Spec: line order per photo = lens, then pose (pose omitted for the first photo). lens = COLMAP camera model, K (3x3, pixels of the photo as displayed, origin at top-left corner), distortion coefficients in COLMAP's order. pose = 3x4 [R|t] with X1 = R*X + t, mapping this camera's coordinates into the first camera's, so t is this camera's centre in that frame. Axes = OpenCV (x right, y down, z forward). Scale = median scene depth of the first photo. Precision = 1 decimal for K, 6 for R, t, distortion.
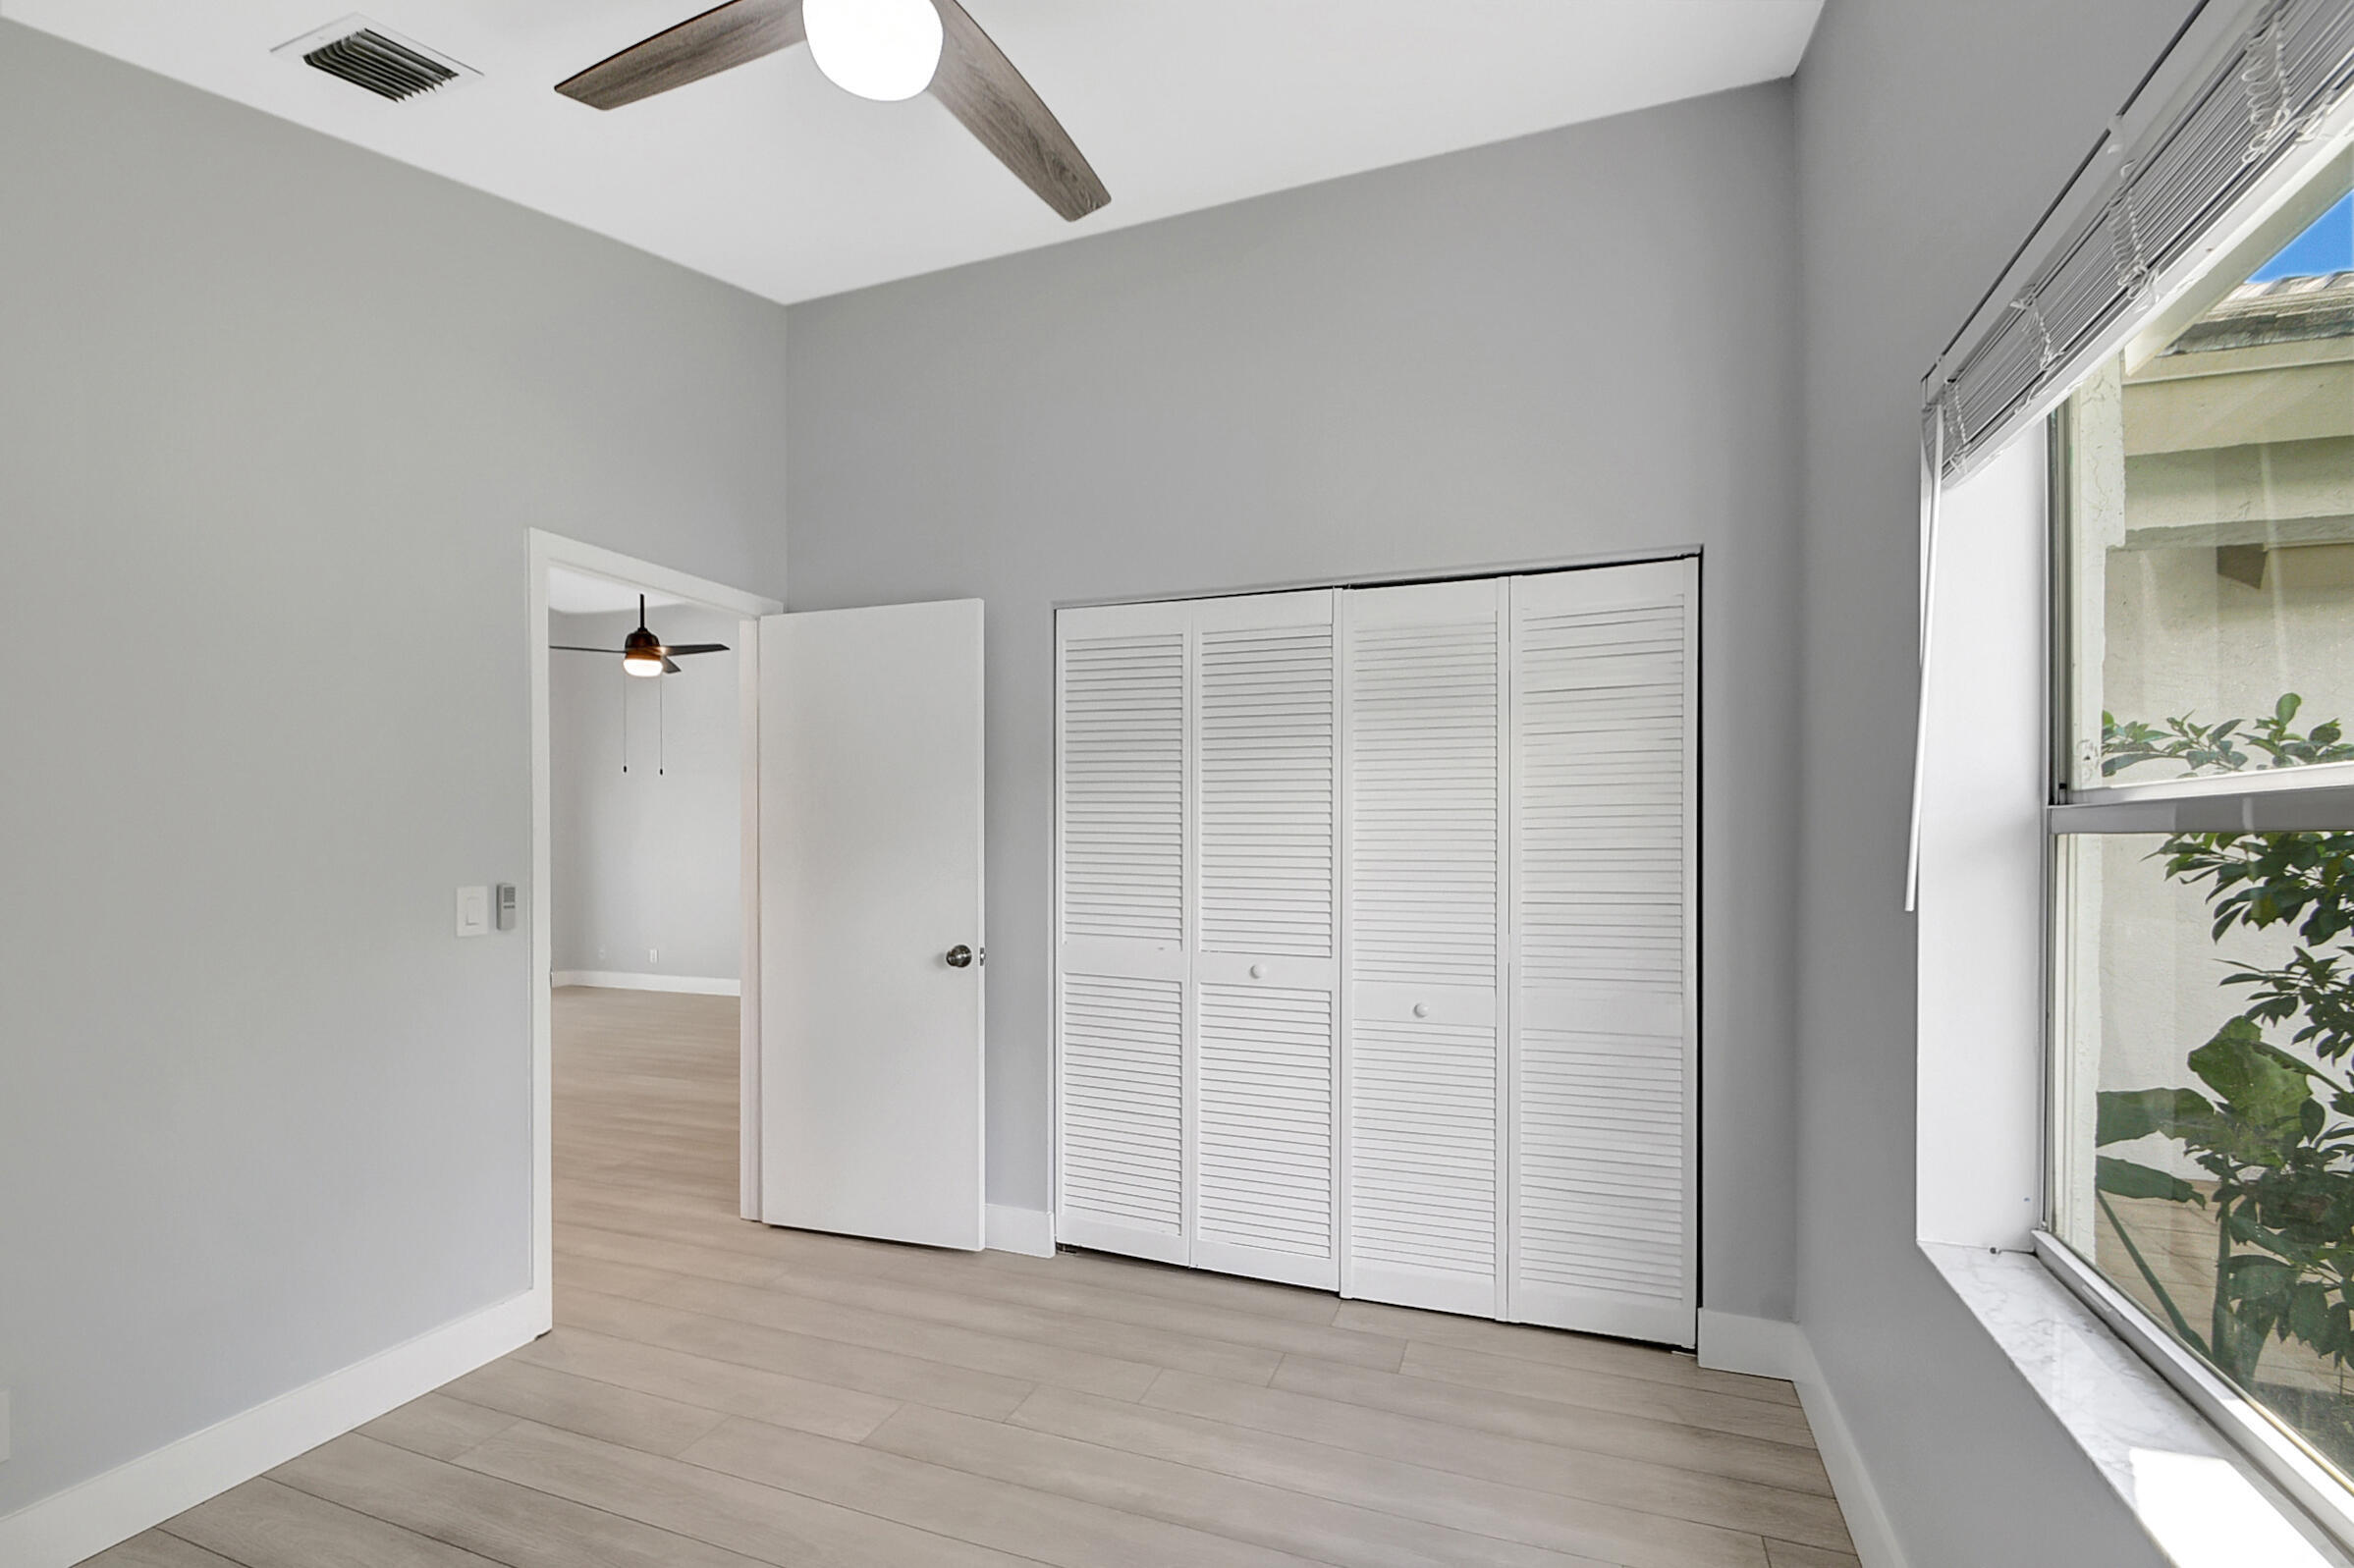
lens RADIAL K [[1057.0, 0, 1162.9], [0, 1057.0, 824.4], [0, 0, 1]] dist [0.001110, -0.000613]
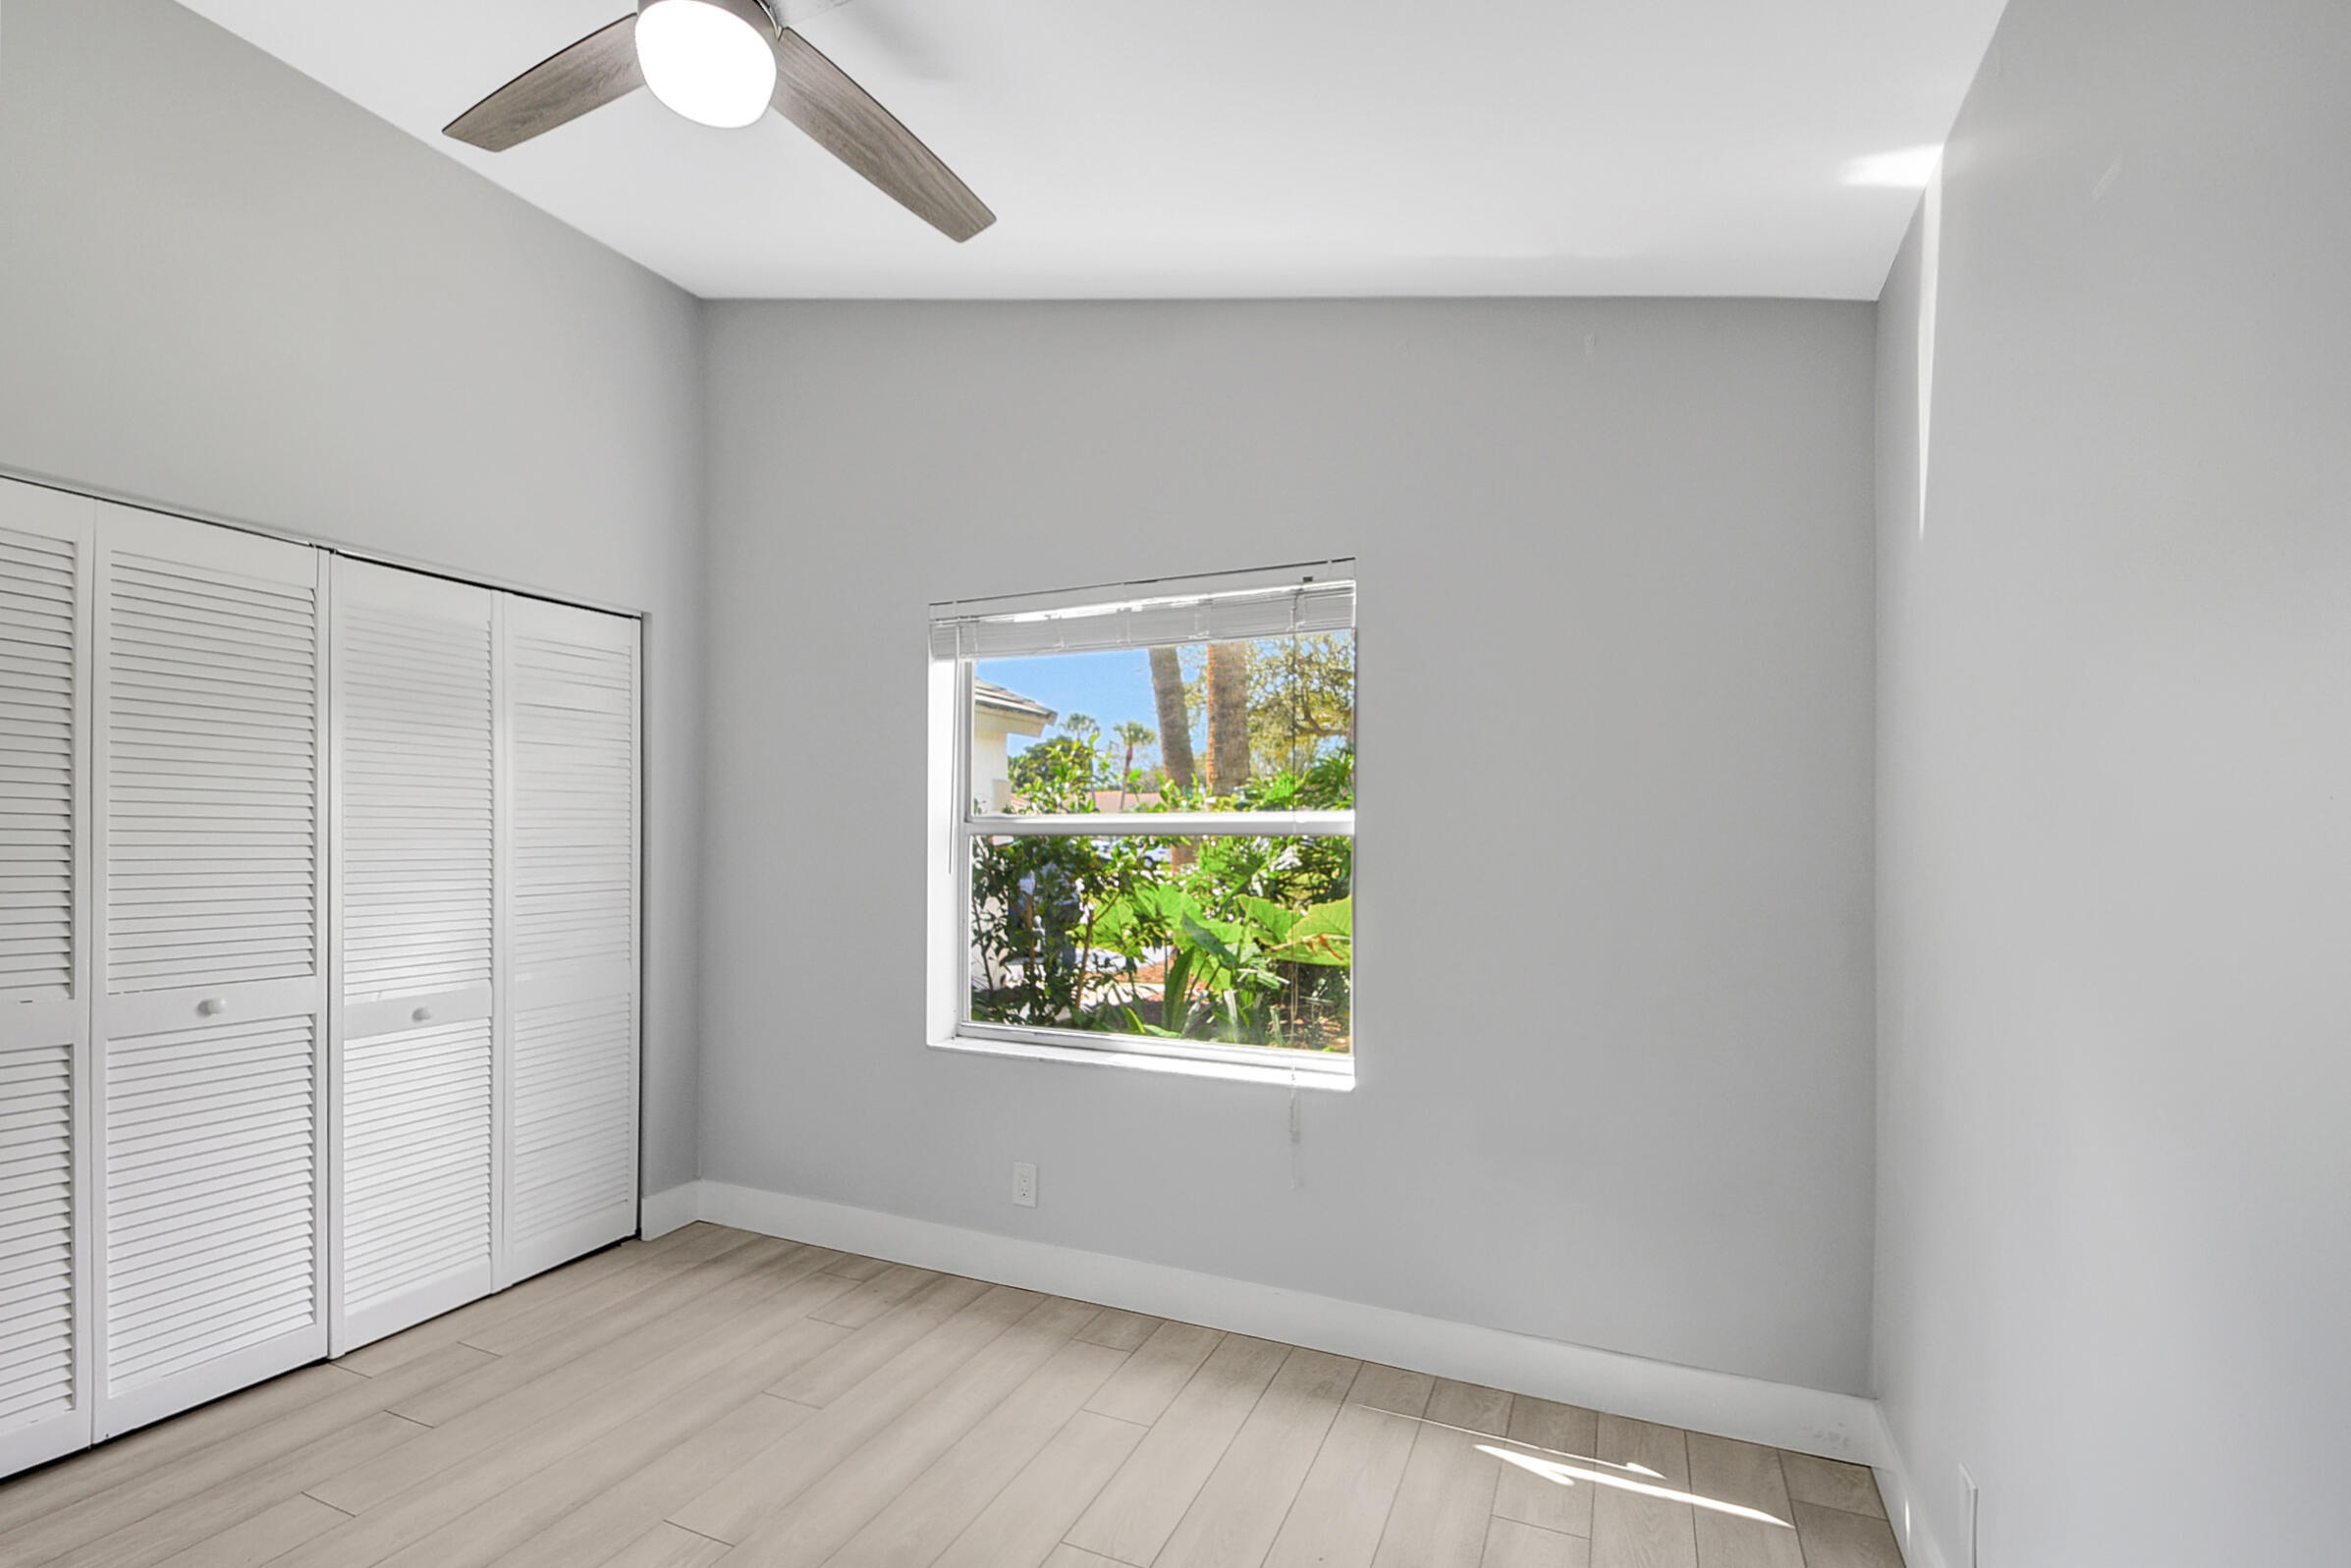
lens RADIAL K [[1055.7, 0, 1161.4], [0, 1055.7, 824.3], [0, 0, 1]] dist [0.001110, -0.000613]
pose [[0.046497, 0.014774, 0.998809, -0.749155], [-0.010657, 0.999841, -0.014293, 0.008775], [-0.998862, -0.009980, 0.046647, 0.301640]]
